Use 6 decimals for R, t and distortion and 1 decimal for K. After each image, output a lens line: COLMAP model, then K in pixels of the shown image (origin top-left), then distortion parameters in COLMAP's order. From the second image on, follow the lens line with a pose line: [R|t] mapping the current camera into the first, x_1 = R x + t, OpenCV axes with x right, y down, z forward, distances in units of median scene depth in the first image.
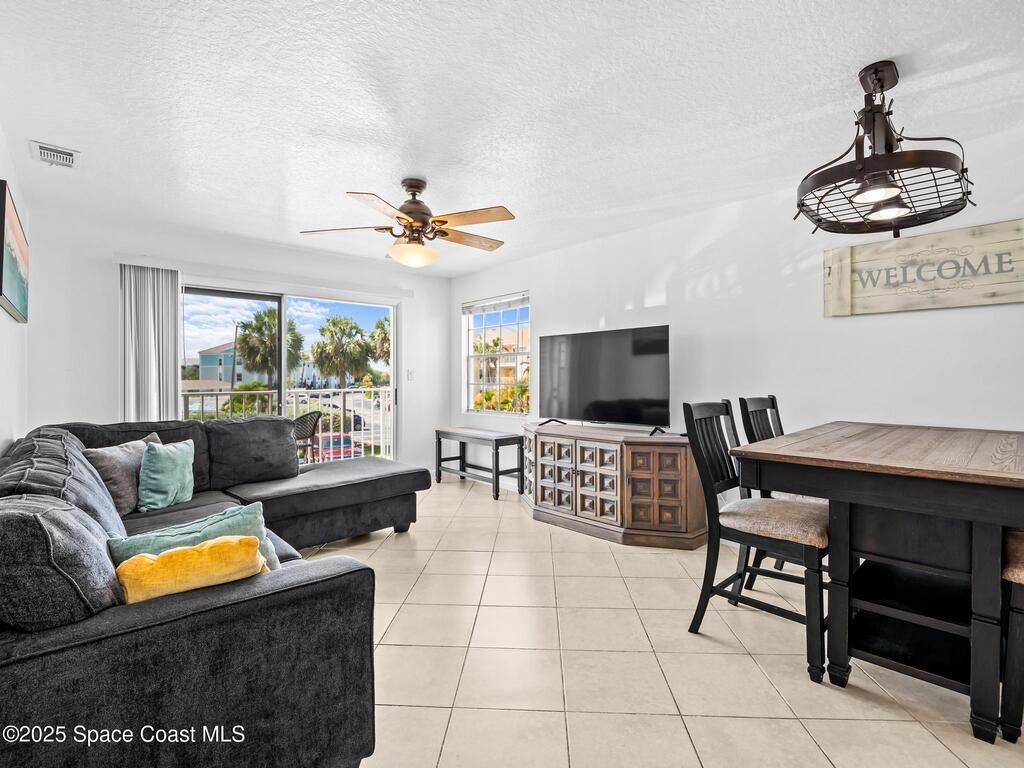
lens RADIAL K [[484.3, 0, 517.2], [0, 484.3, 375.8], [0, 0, 1]] dist [-0.017133, -0.000812]
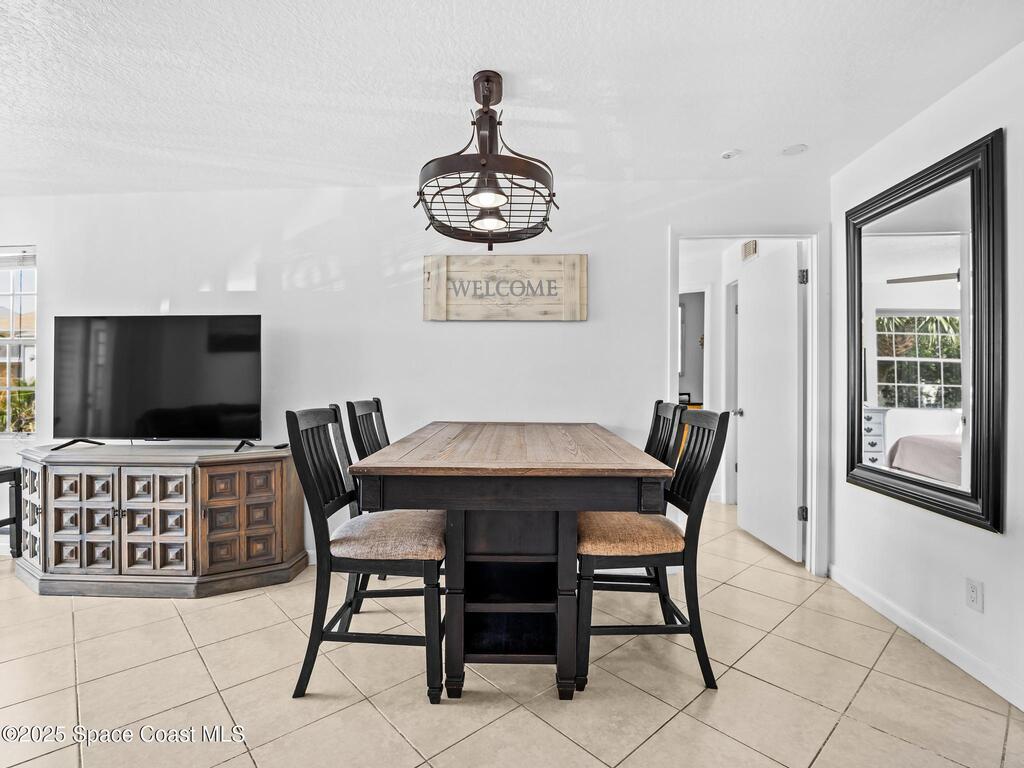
lens RADIAL K [[499.4, 0, 505.3], [0, 499.4, 379.6], [0, 0, 1]] dist [-0.011699, -0.001221]
pose [[0.714502, 0.005159, 0.699614, 0.018840], [-0.006581, 0.999978, -0.000654, 0.002173], [-0.699602, -0.004137, 0.714521, 0.104972]]
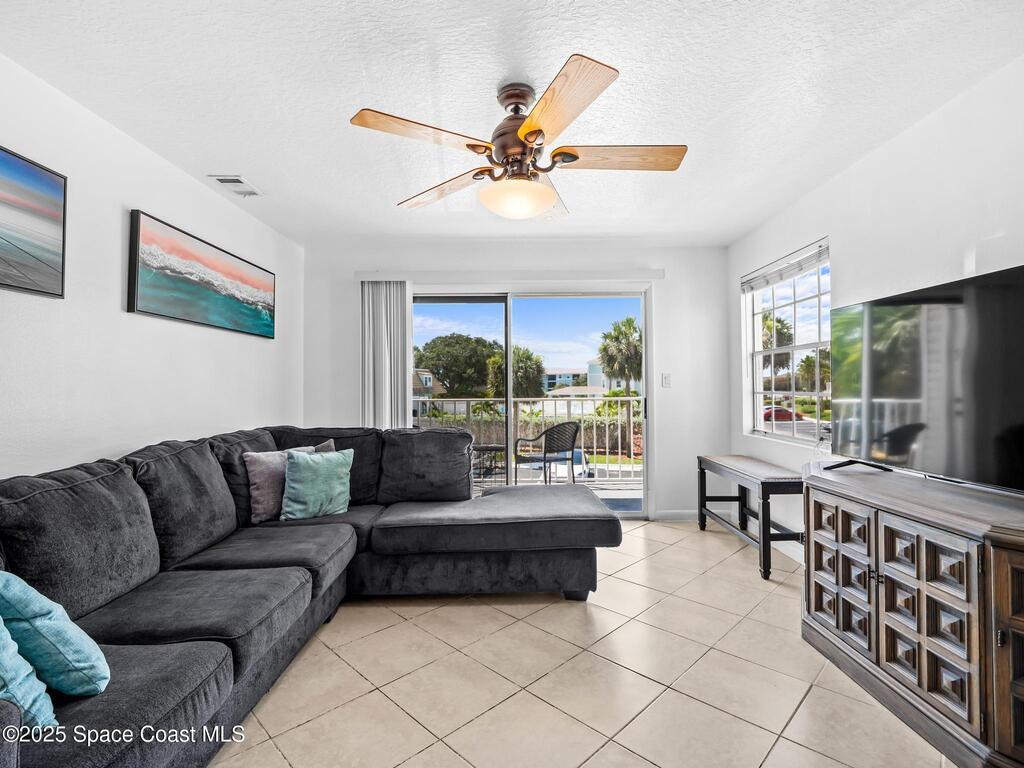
lens RADIAL K [[499.4, 0, 509.0], [0, 499.4, 376.4], [0, 0, 1]] dist [-0.011699, -0.001221]
pose [[0.742064, -0.013003, -0.670203, 0.203159], [0.004914, 0.999890, -0.013959, 0.002143], [0.670312, 0.007065, 0.742046, 0.419043]]
